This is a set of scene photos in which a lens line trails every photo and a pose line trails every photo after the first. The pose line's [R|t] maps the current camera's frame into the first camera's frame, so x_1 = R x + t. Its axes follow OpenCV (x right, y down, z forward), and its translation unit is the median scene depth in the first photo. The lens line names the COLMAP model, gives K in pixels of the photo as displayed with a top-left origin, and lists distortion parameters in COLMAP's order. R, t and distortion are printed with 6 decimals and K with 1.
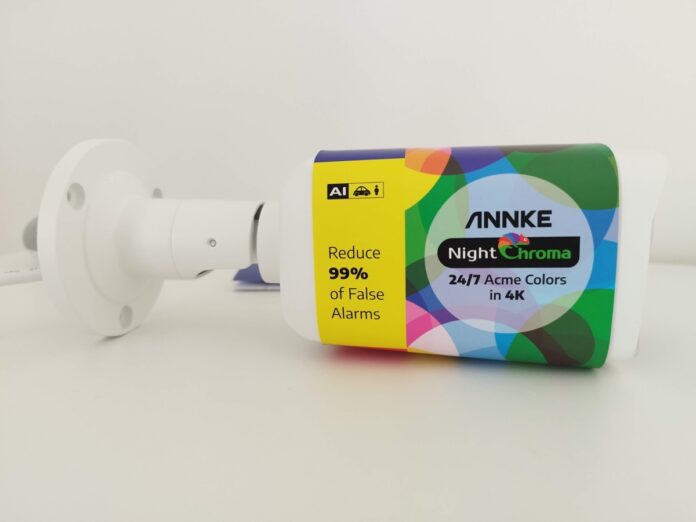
lens RADIAL K [[496.7, 0, 351.4], [0, 496.7, 261.8], [0, 0, 1]] dist [-0.025364, -0.002208]
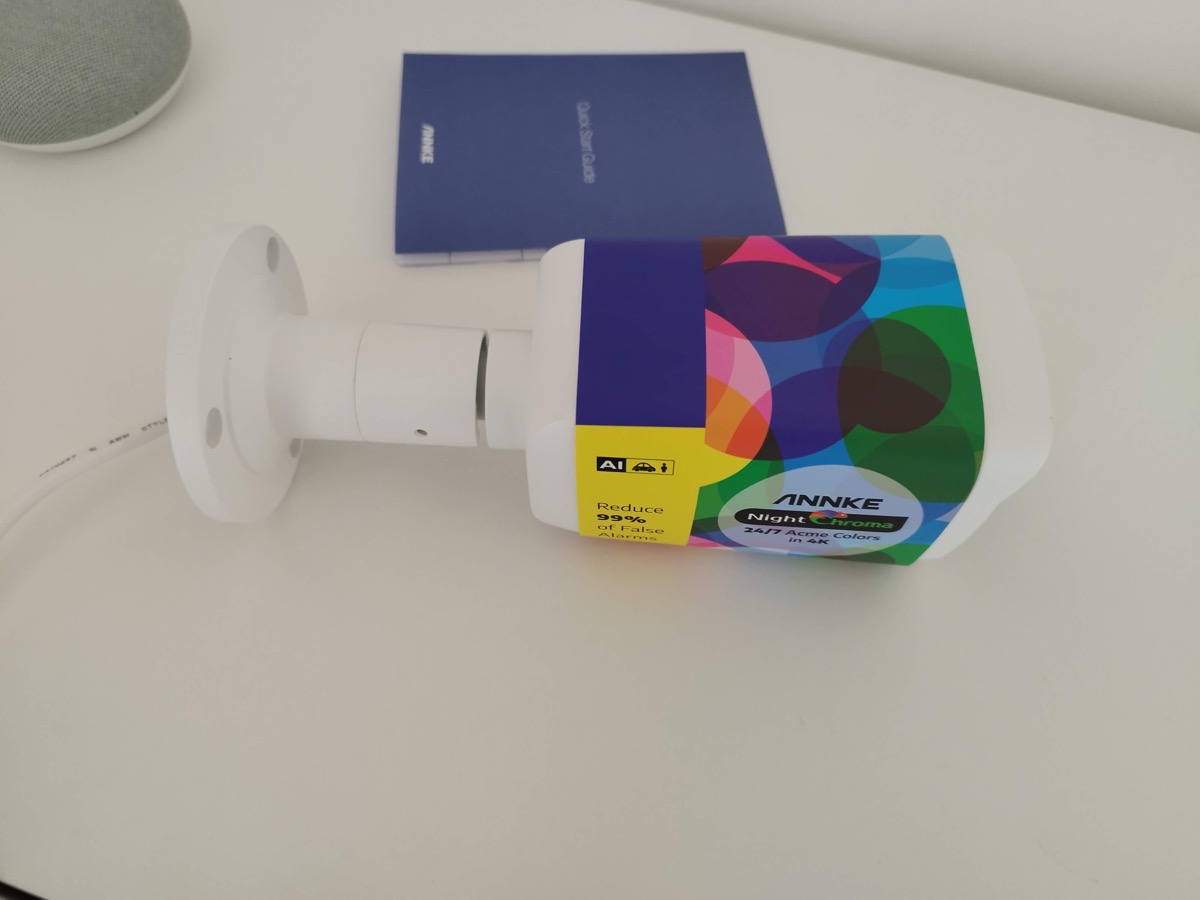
lens RADIAL K [[856.3, 0, 598.6], [0, 856.3, 447.3], [0, 0, 1]] dist [-0.025364, -0.002208]
pose [[0.996438, -0.063170, 0.055862, -0.118059], [-0.001813, 0.646245, 0.763128, -1.155025], [-0.084308, -0.760511, 0.643829, 0.207647]]
